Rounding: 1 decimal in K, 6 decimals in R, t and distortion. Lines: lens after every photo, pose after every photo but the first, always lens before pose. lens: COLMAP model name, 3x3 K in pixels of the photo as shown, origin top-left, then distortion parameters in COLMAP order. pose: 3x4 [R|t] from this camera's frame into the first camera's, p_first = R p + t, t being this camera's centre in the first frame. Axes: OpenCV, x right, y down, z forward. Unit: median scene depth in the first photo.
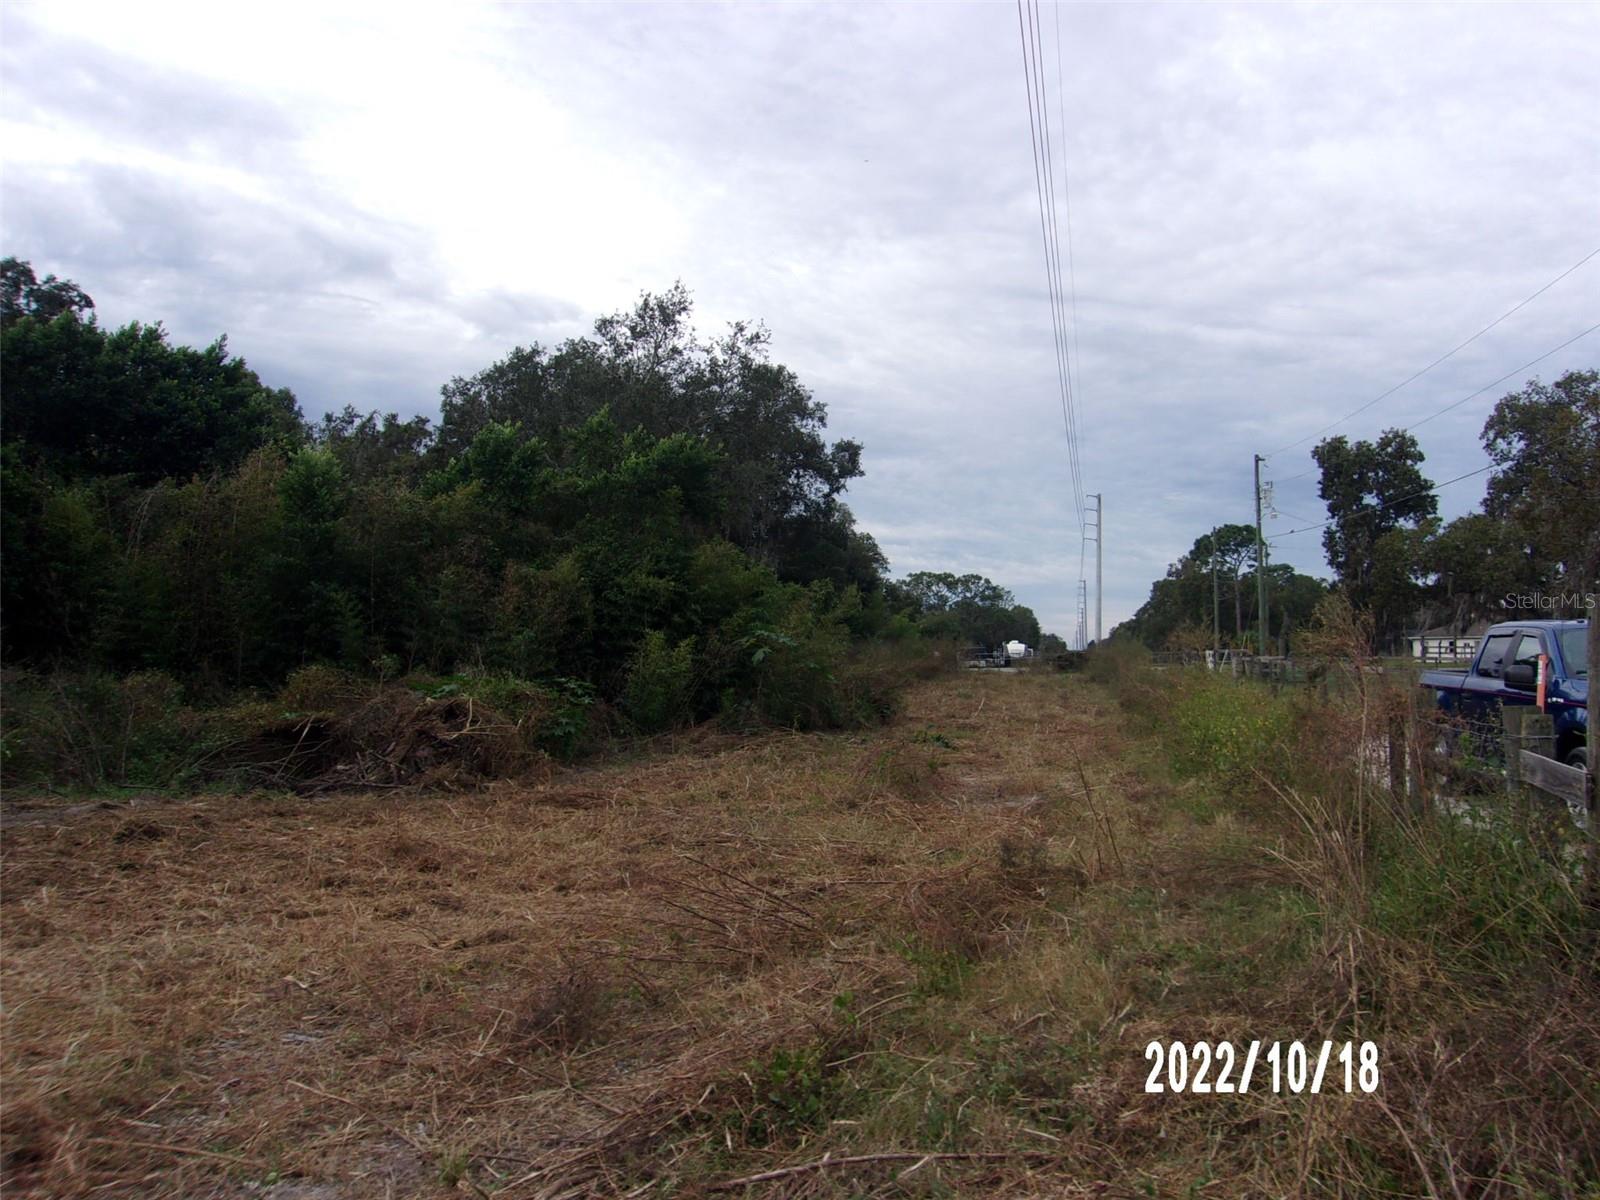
lens RADIAL K [[1263.8, 0, 768.9], [0, 1263.8, 645.3], [0, 0, 1]] dist [-0.015002, 0.037455]
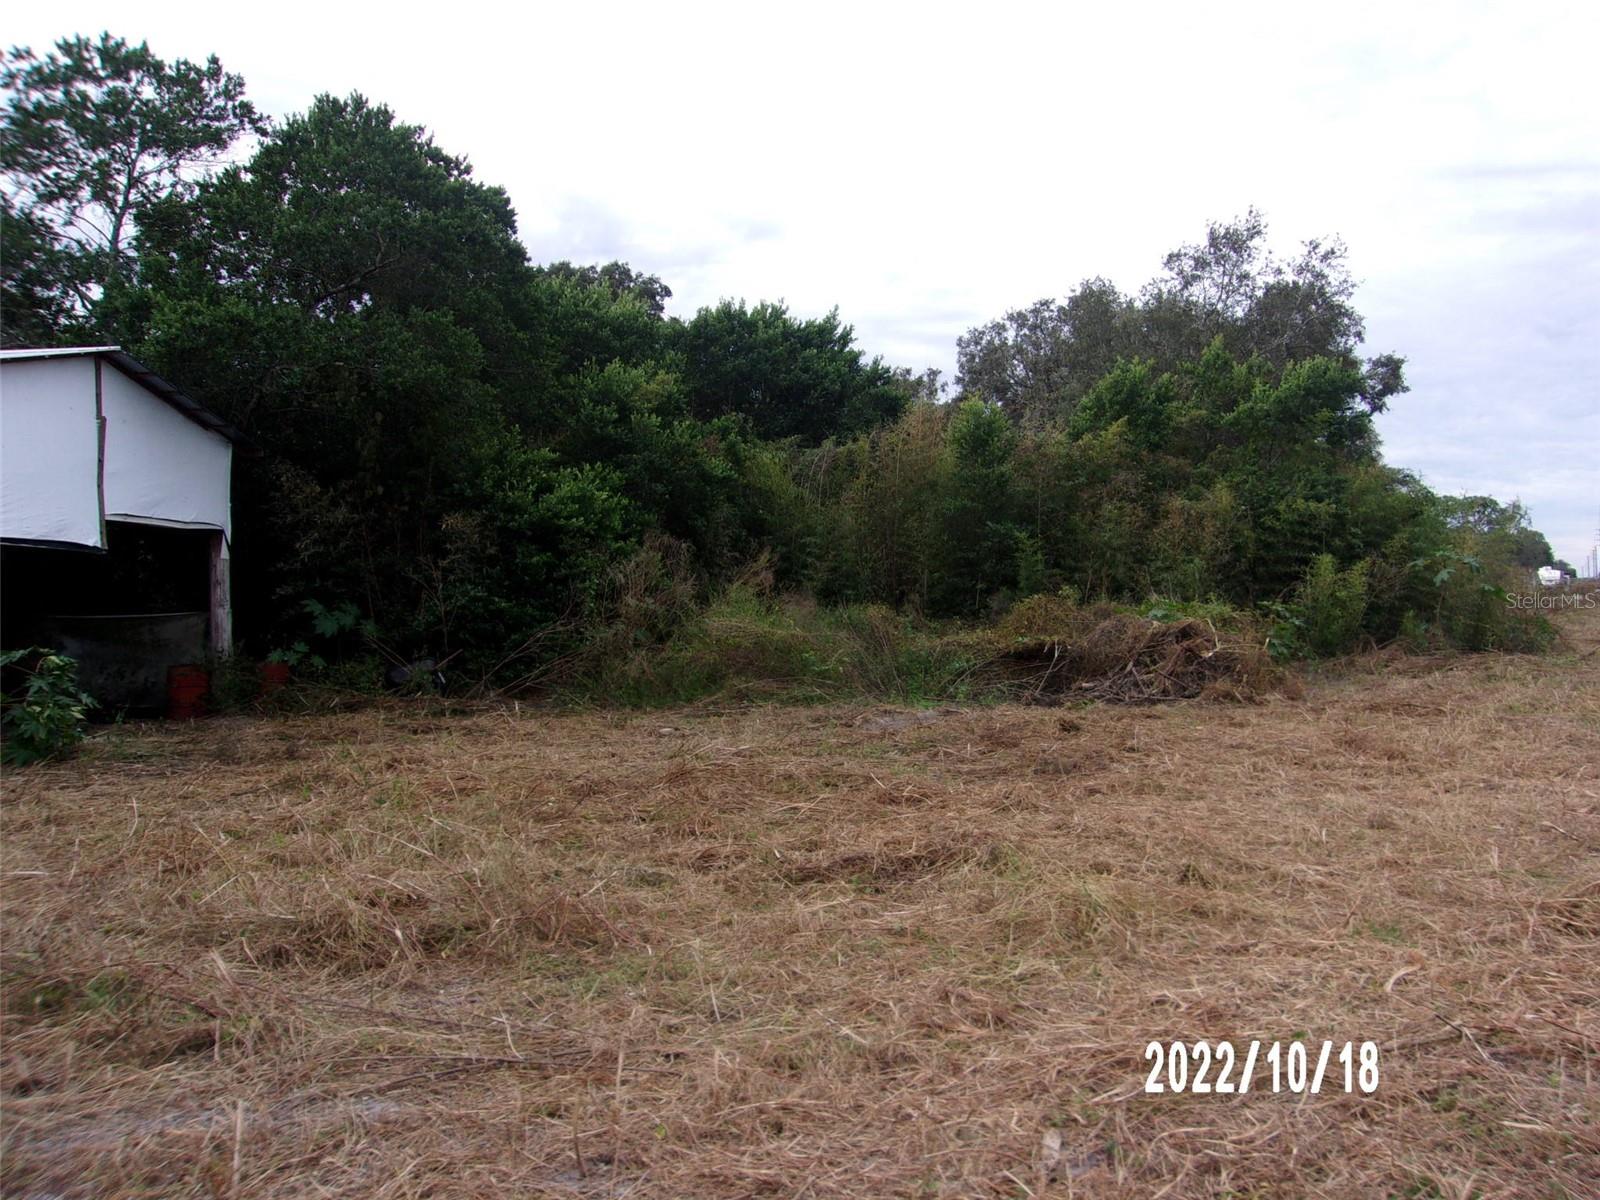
lens RADIAL K [[1263.8, 0, 820.8], [0, 1263.8, 610.8], [0, 0, 1]] dist [-0.015002, 0.037455]
pose [[0.947686, -0.025755, -0.318163, -0.122596], [0.031258, 0.999437, 0.012200, 0.006782], [0.317670, -0.021507, 0.947957, -0.063745]]
